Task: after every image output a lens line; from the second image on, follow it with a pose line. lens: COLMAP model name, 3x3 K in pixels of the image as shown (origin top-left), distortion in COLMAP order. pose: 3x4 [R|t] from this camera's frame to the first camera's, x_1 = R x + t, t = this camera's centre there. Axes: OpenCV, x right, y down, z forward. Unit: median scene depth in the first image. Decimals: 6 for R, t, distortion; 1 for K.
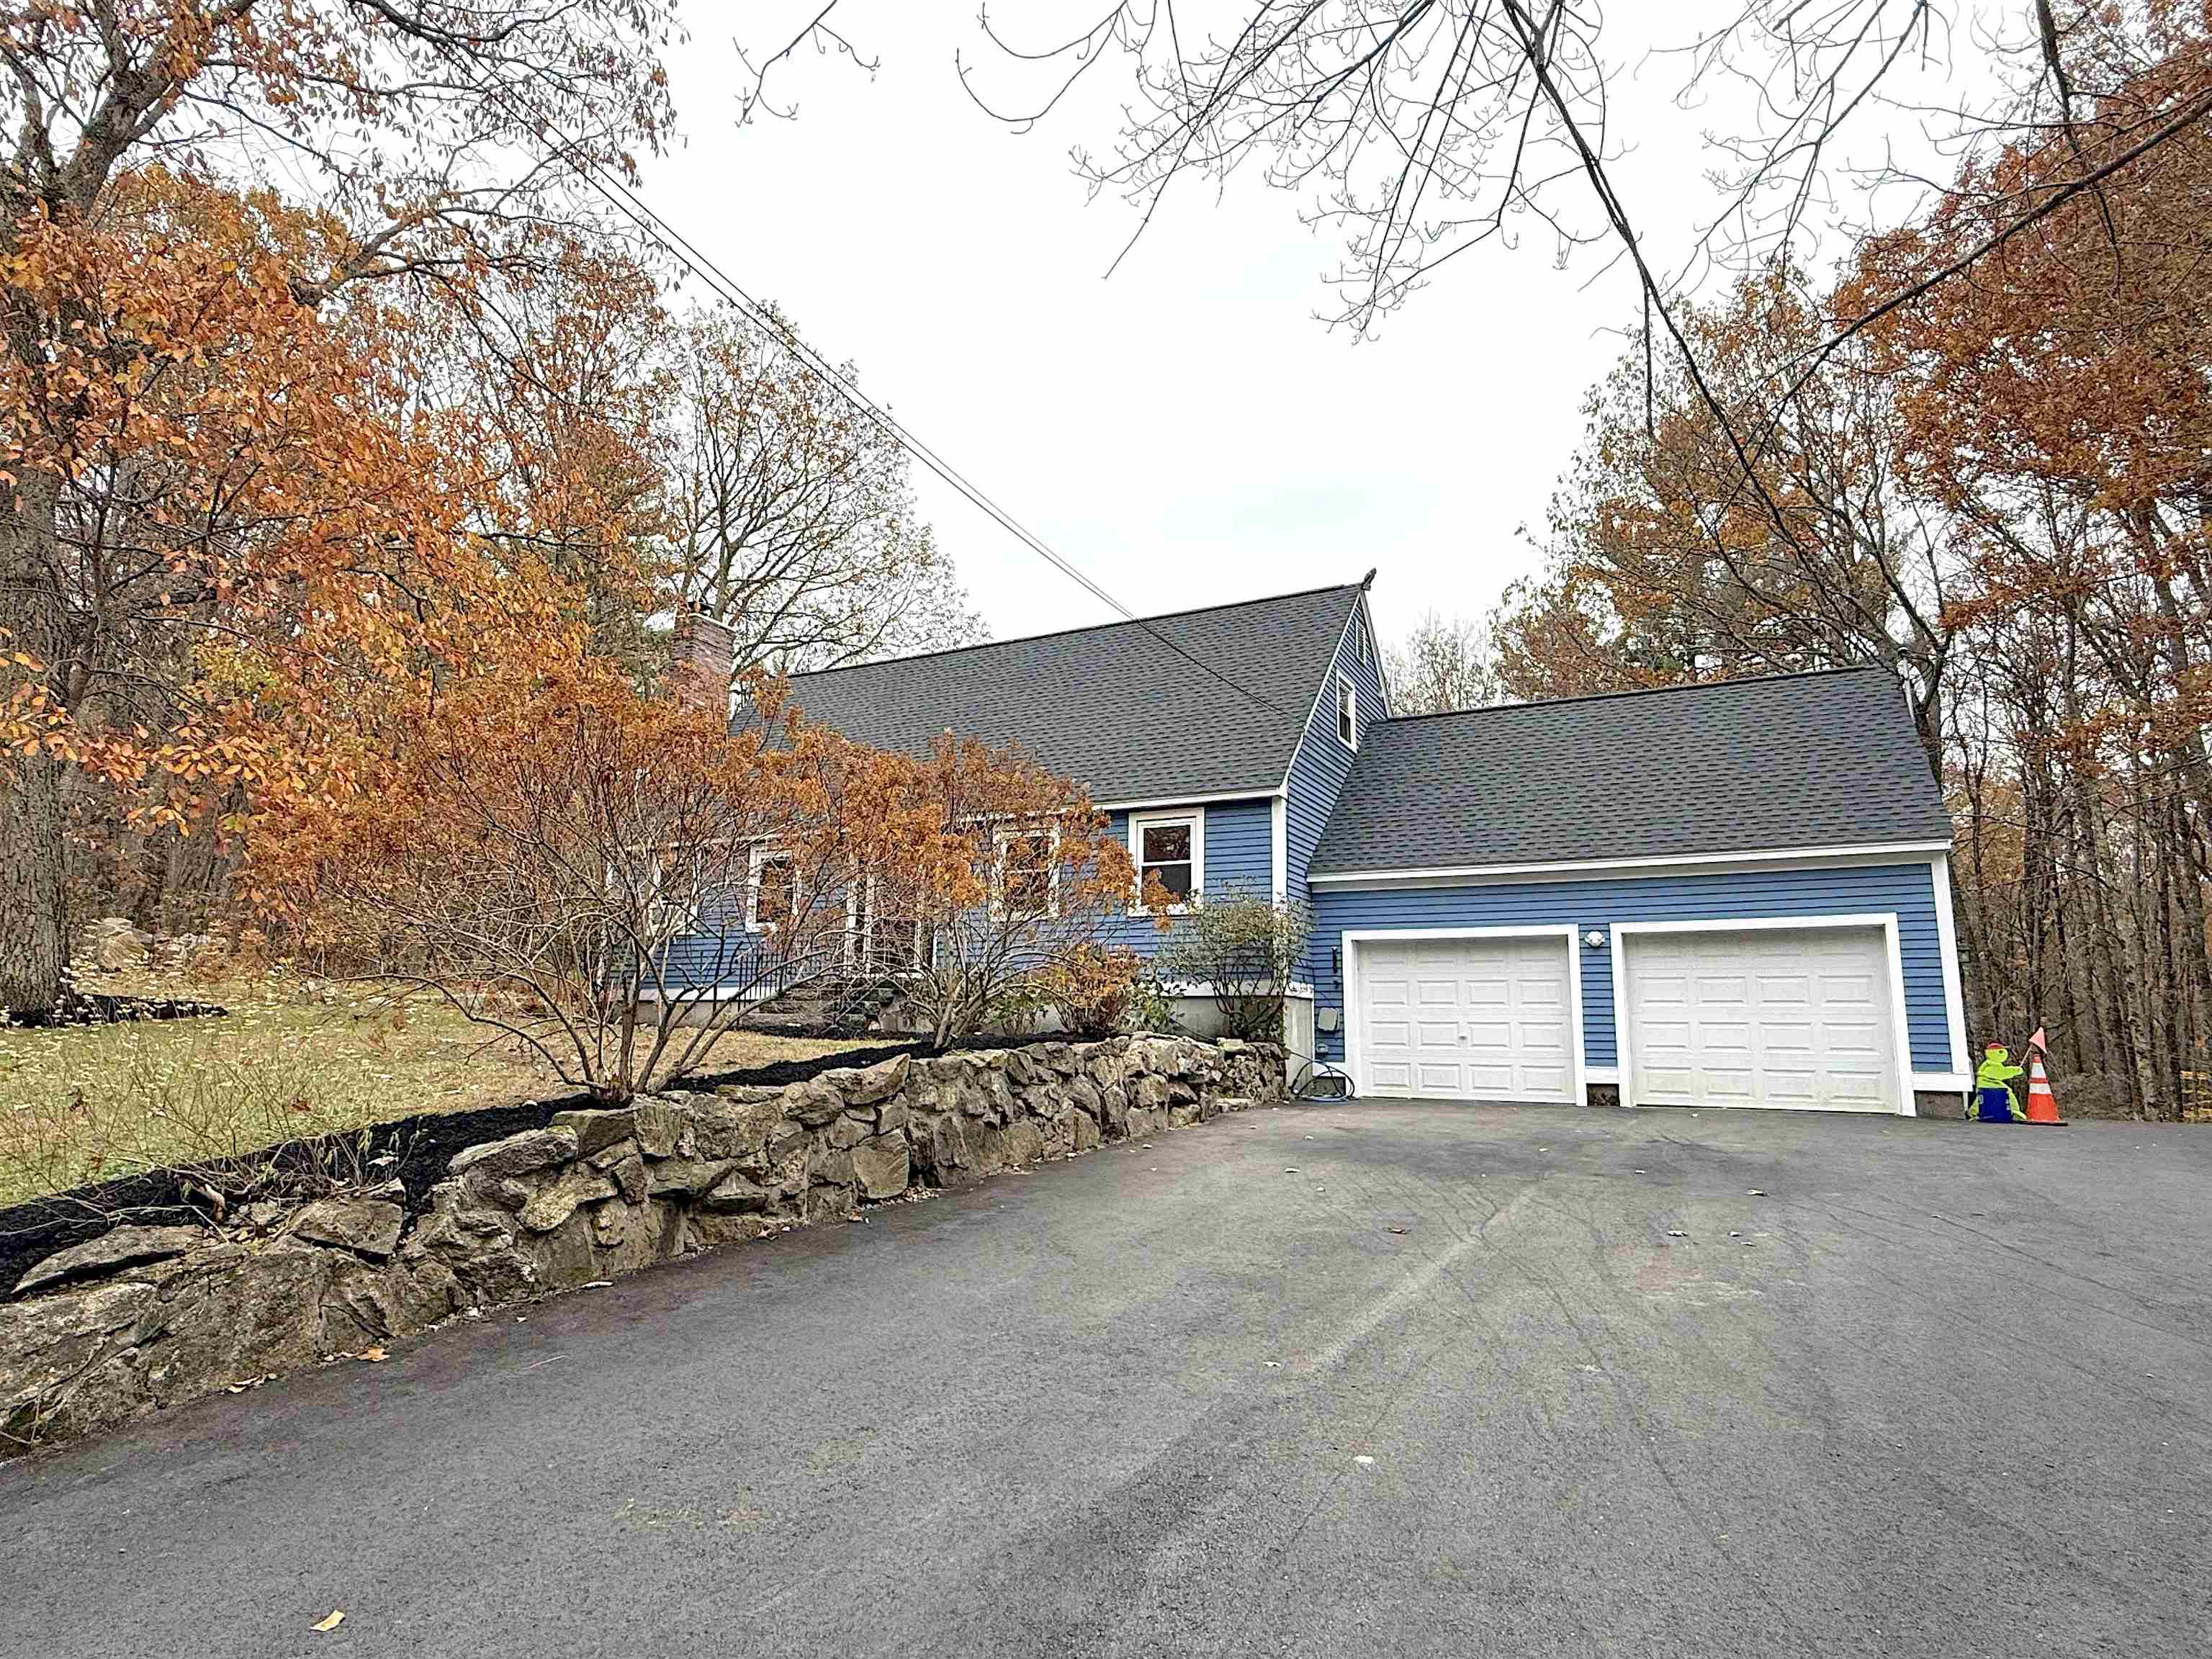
lens RADIAL K [[1227.5, 0, 1092.9], [0, 1227.5, 824.1], [0, 0, 1]] dist [0.001471, 0.001400]
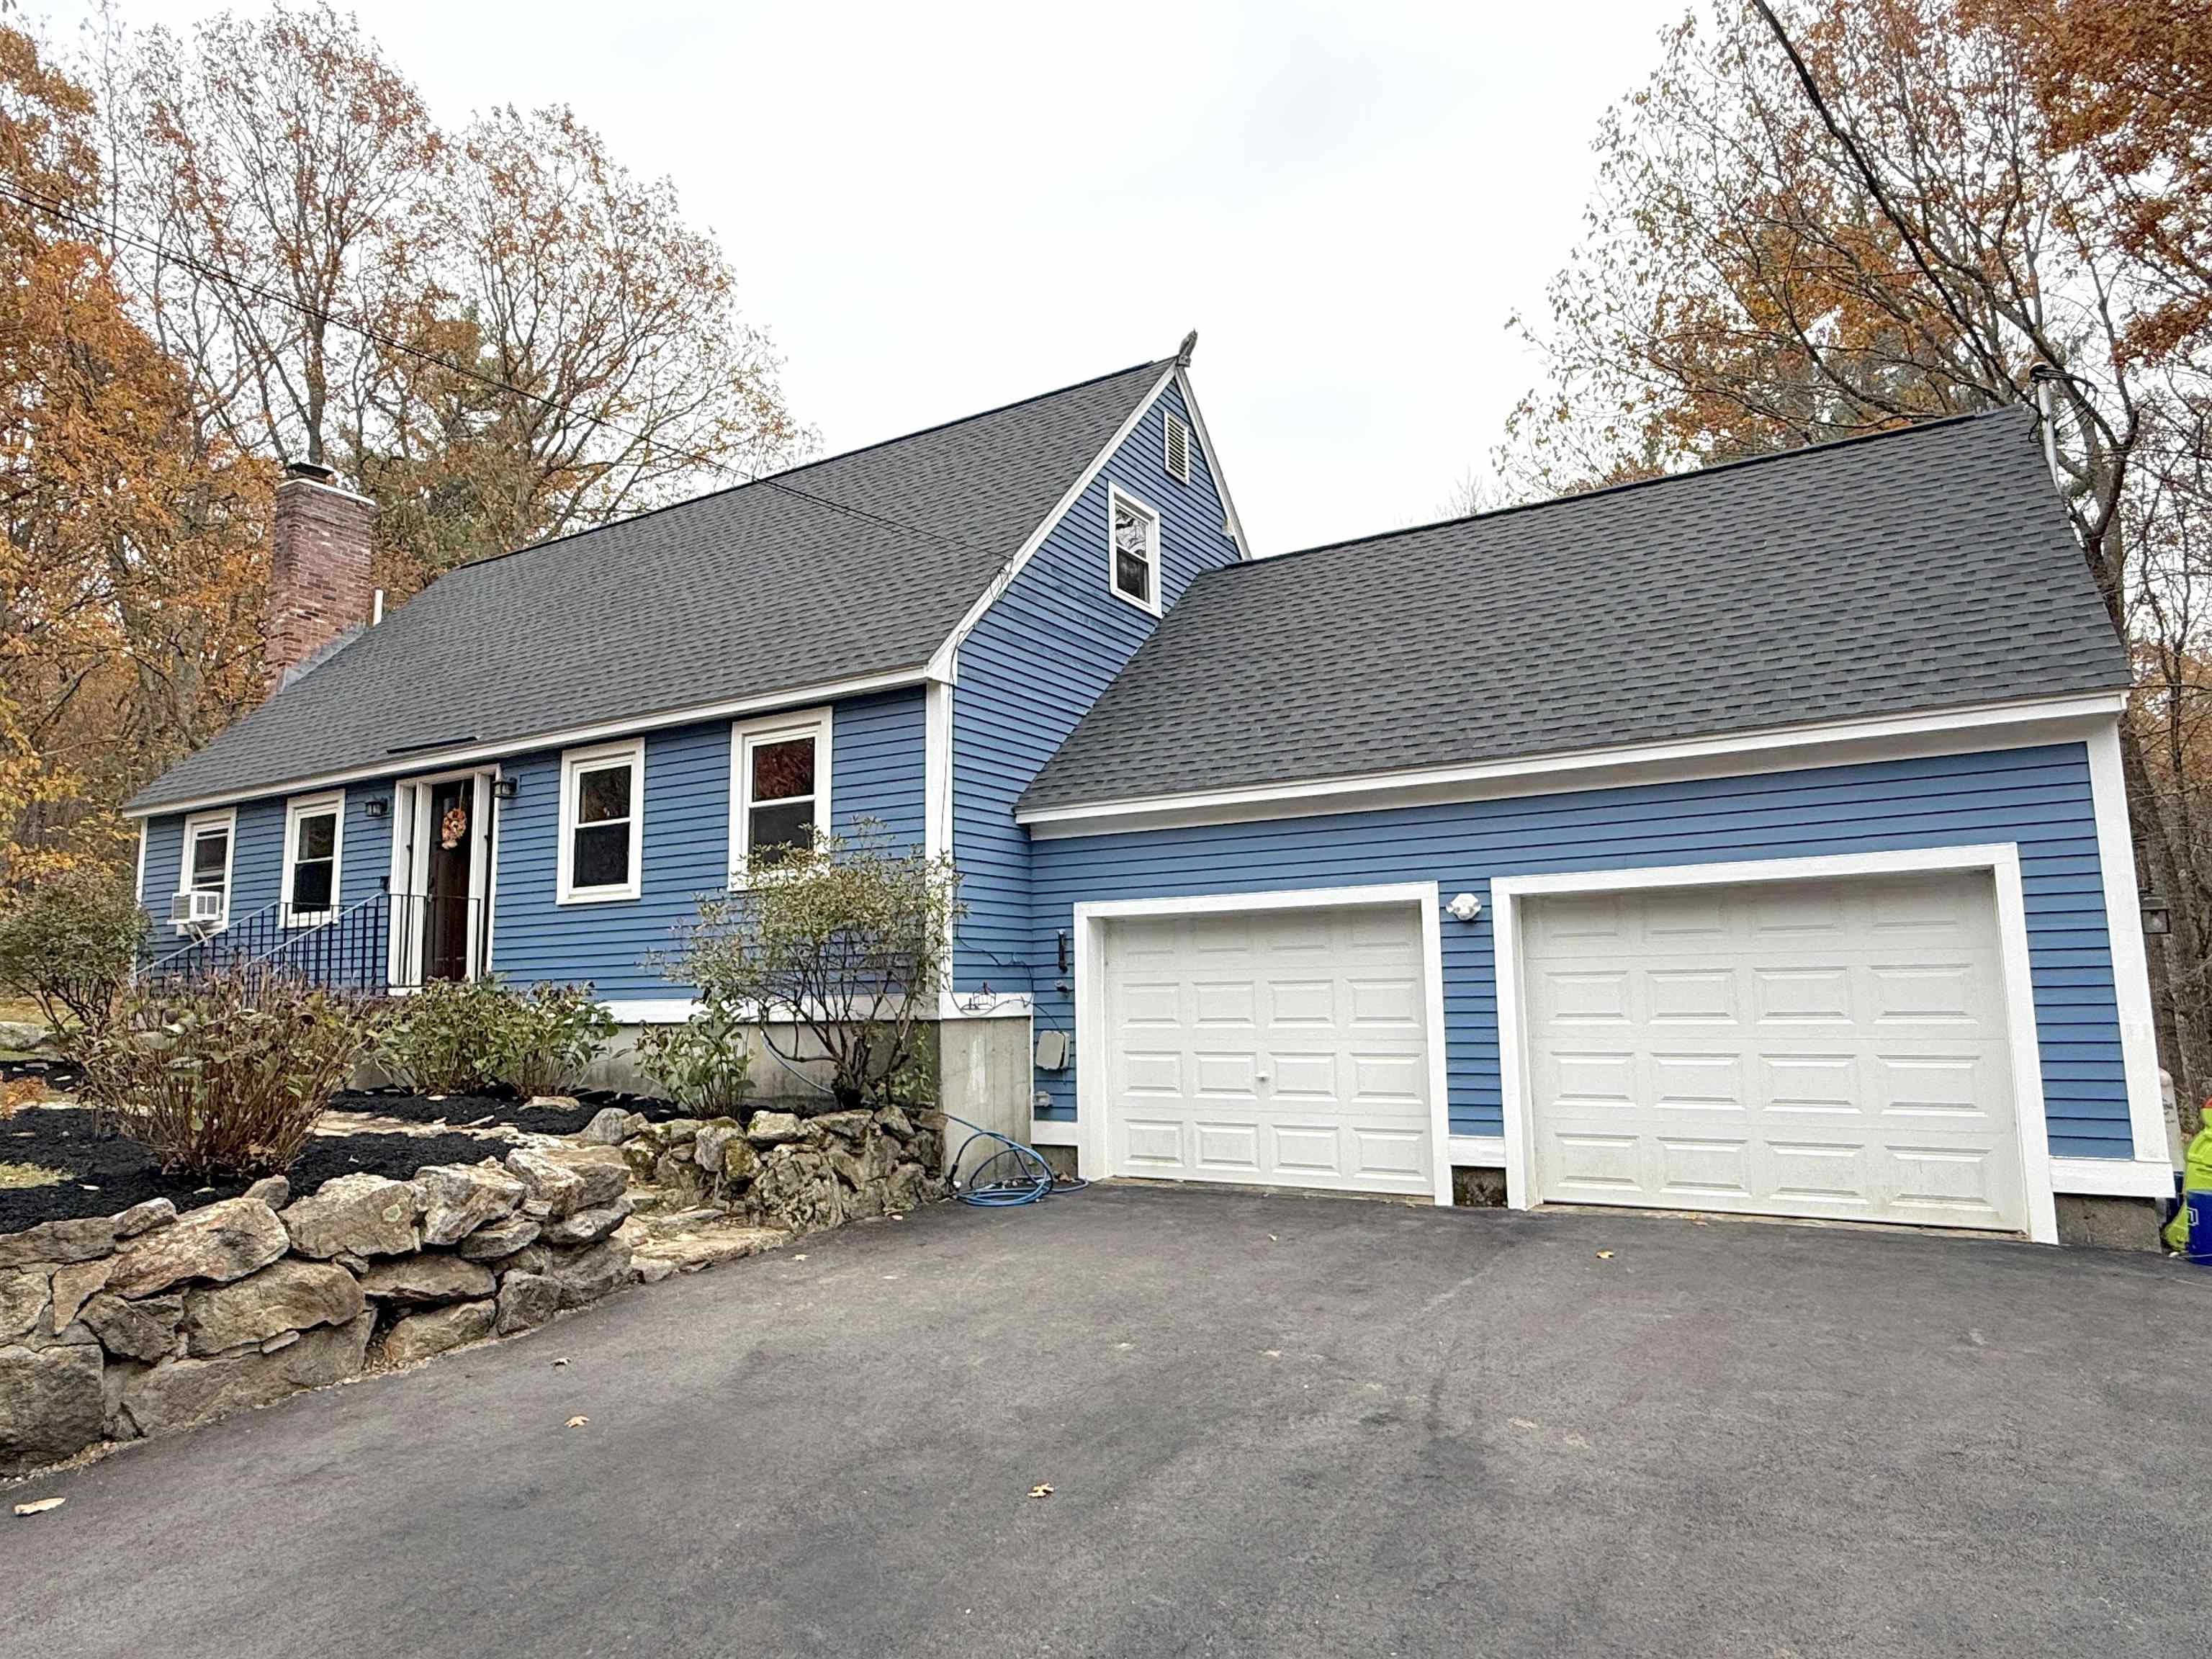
lens RADIAL K [[1324.1, 0, 1091.5], [0, 1324.1, 823.8], [0, 0, 1]] dist [0.001983, -0.000148]
pose [[0.997320, -0.038308, -0.062330, 0.264767], [0.041101, 0.998178, 0.044171, 0.021135], [0.060525, -0.046615, 0.997078, 0.371397]]
